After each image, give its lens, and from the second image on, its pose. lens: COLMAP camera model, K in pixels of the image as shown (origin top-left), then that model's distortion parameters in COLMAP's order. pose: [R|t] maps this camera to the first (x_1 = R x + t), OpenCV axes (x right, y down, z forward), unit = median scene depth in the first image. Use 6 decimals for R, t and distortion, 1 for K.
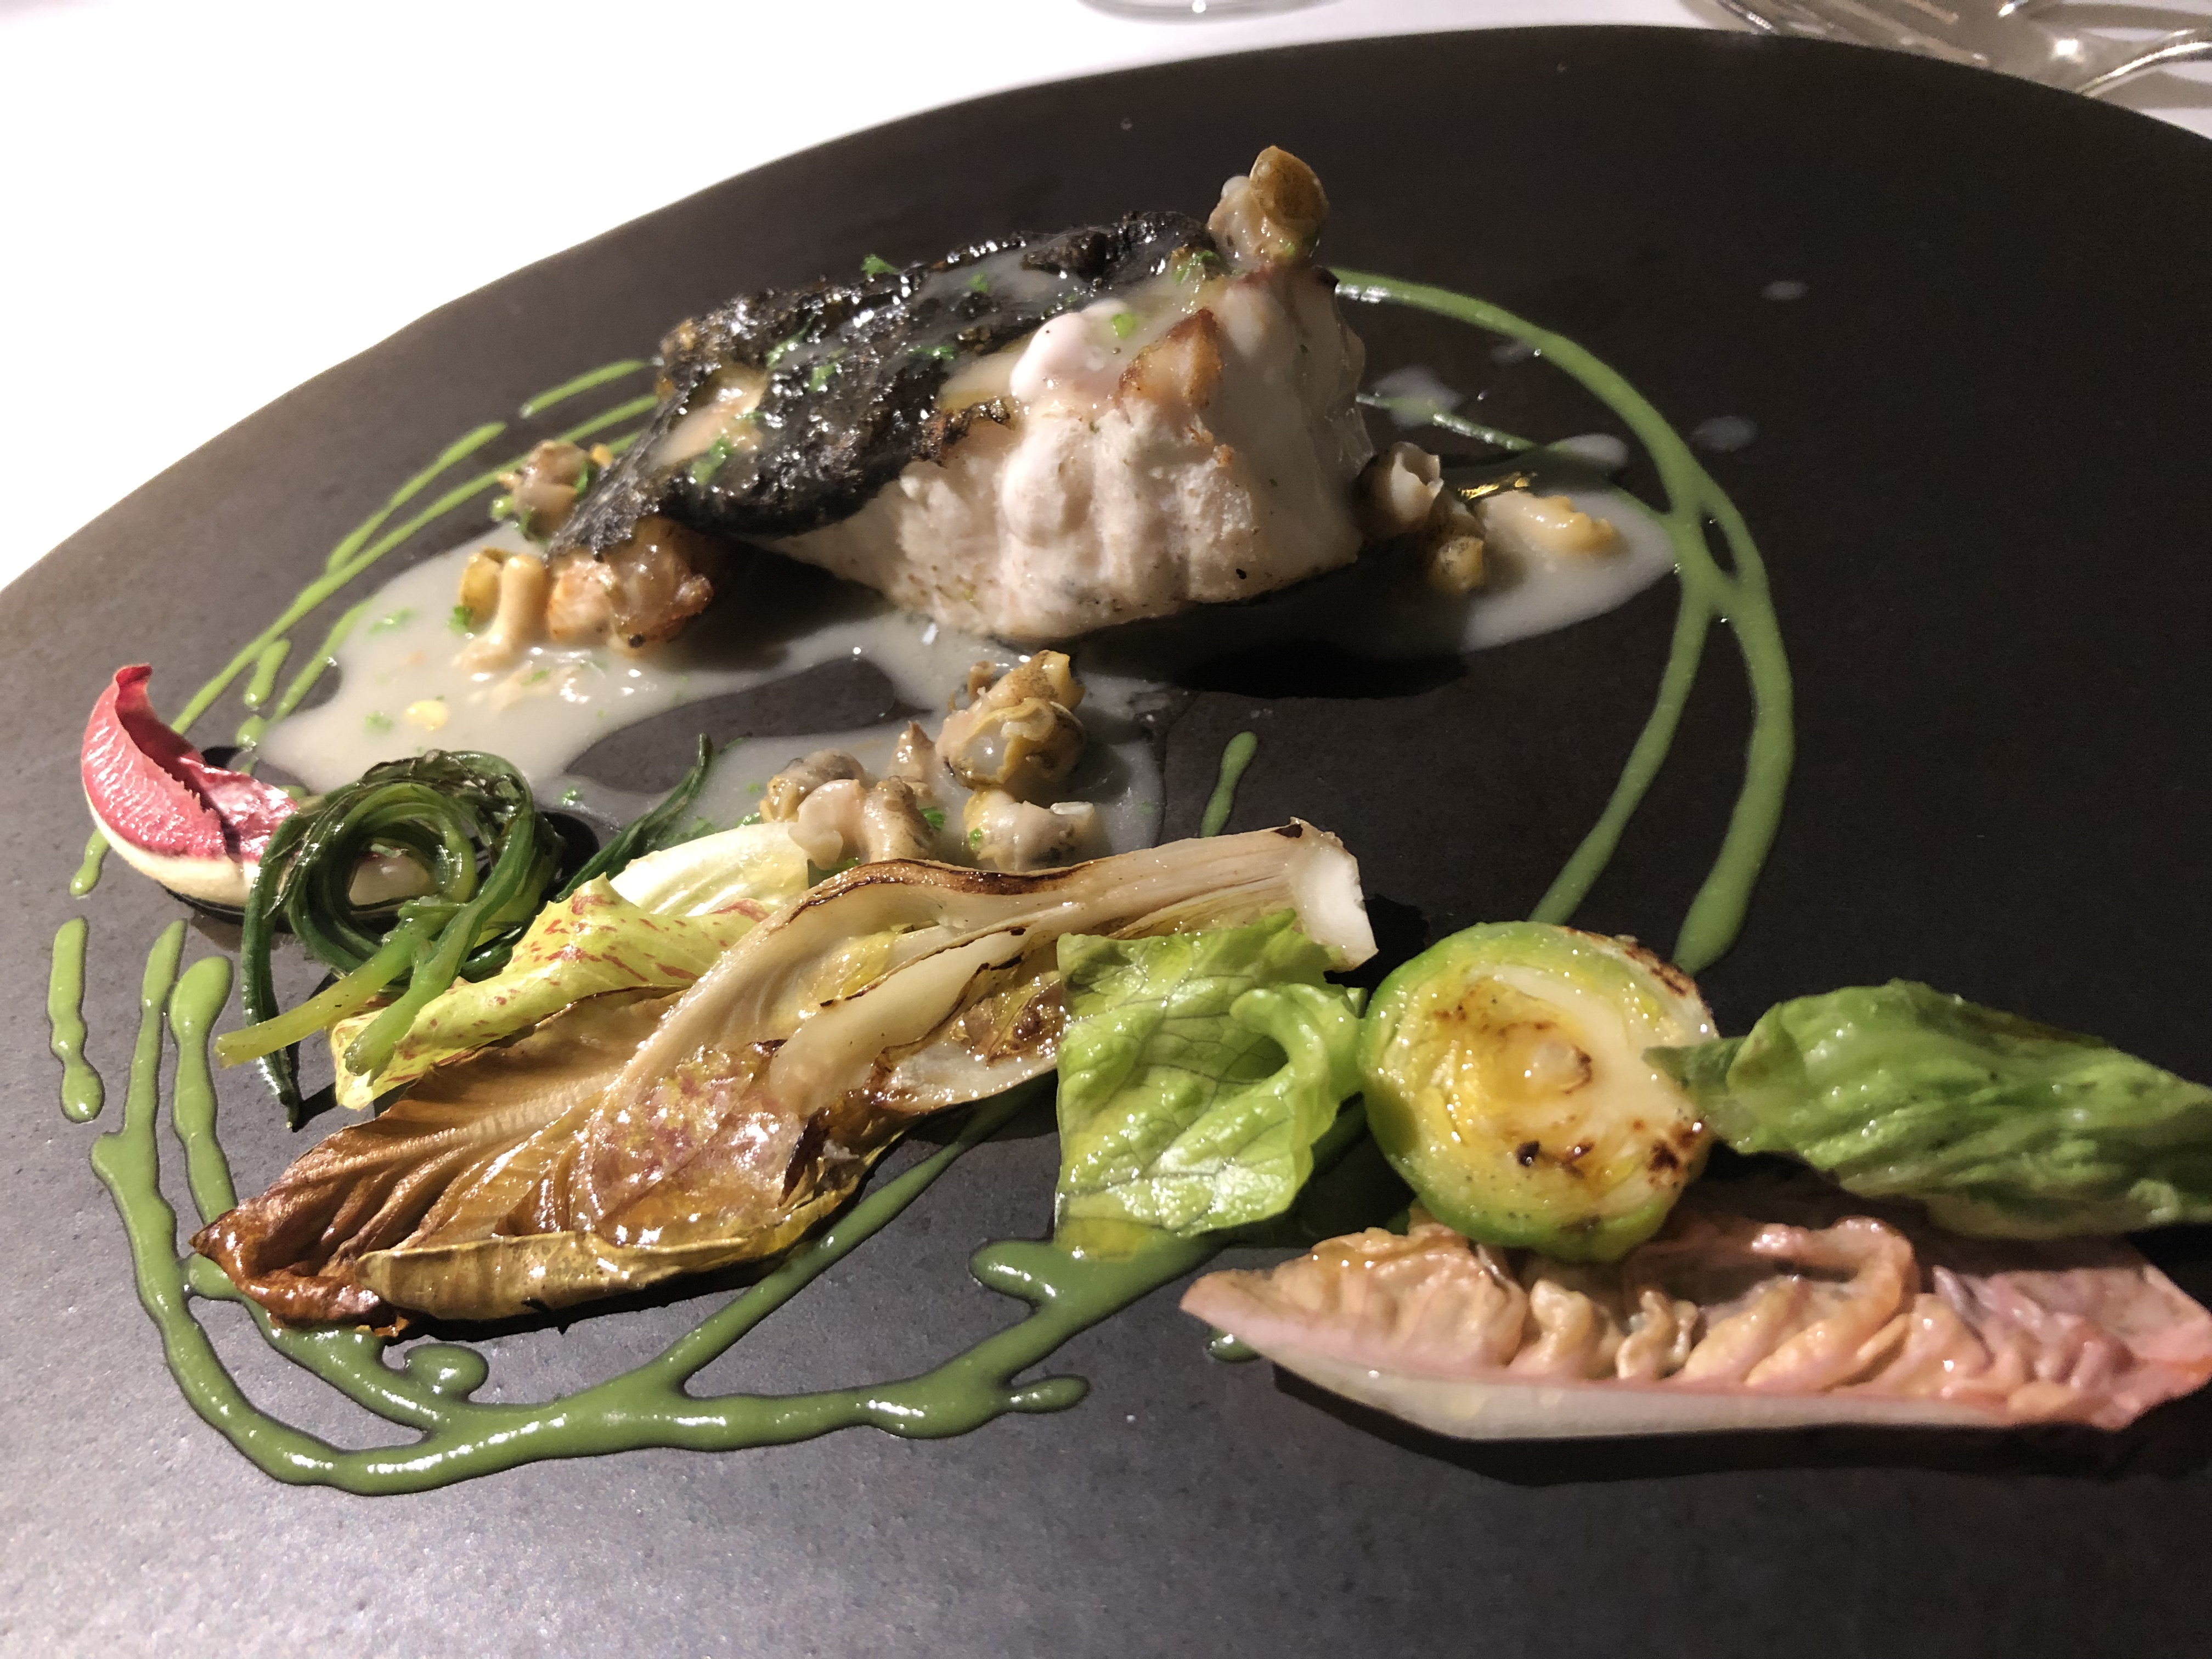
lens RADIAL K [[1793.8, 0, 1107.4], [0, 1793.8, 823.6], [0, 0, 1]] dist [-0.039755, 0.003124]
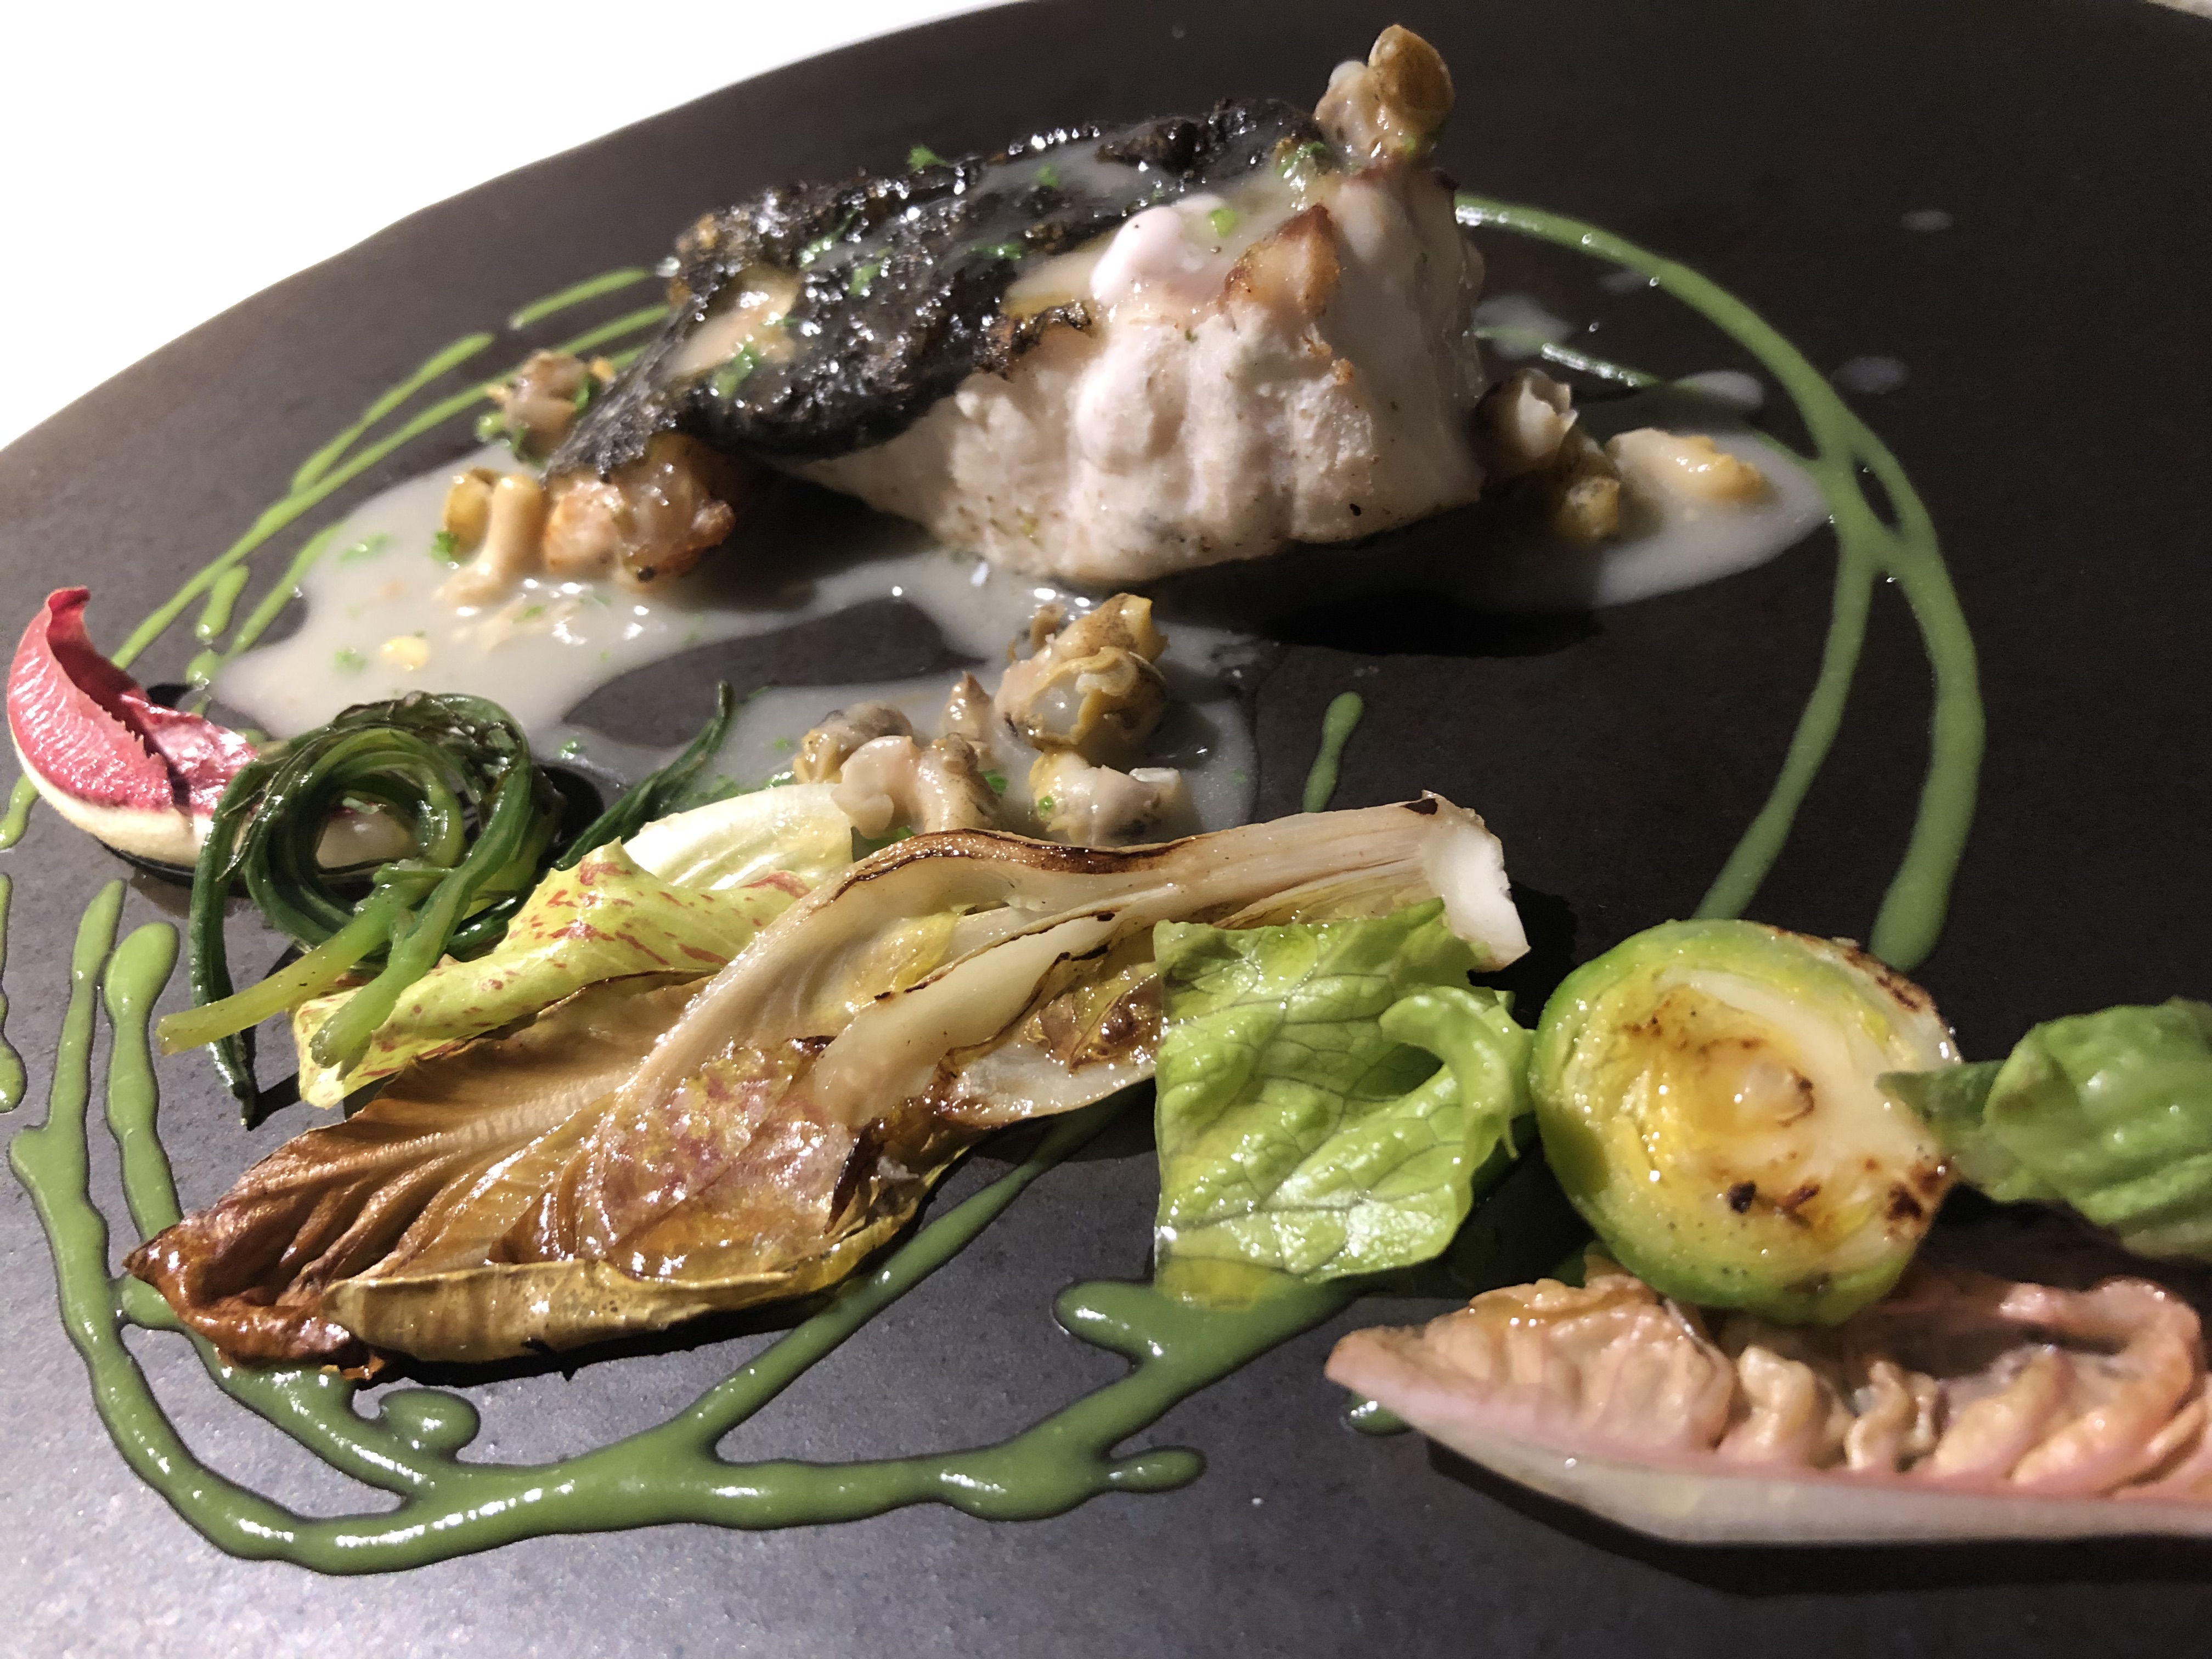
lens RADIAL K [[1793.8, 0, 1106.7], [0, 1793.8, 831.6], [0, 0, 1]] dist [-0.039755, 0.003124]
pose [[0.999480, 0.021910, 0.023676, -0.069205], [-0.022378, 0.999556, 0.019681, 0.002795], [-0.023234, -0.020200, 0.999526, 0.140250]]
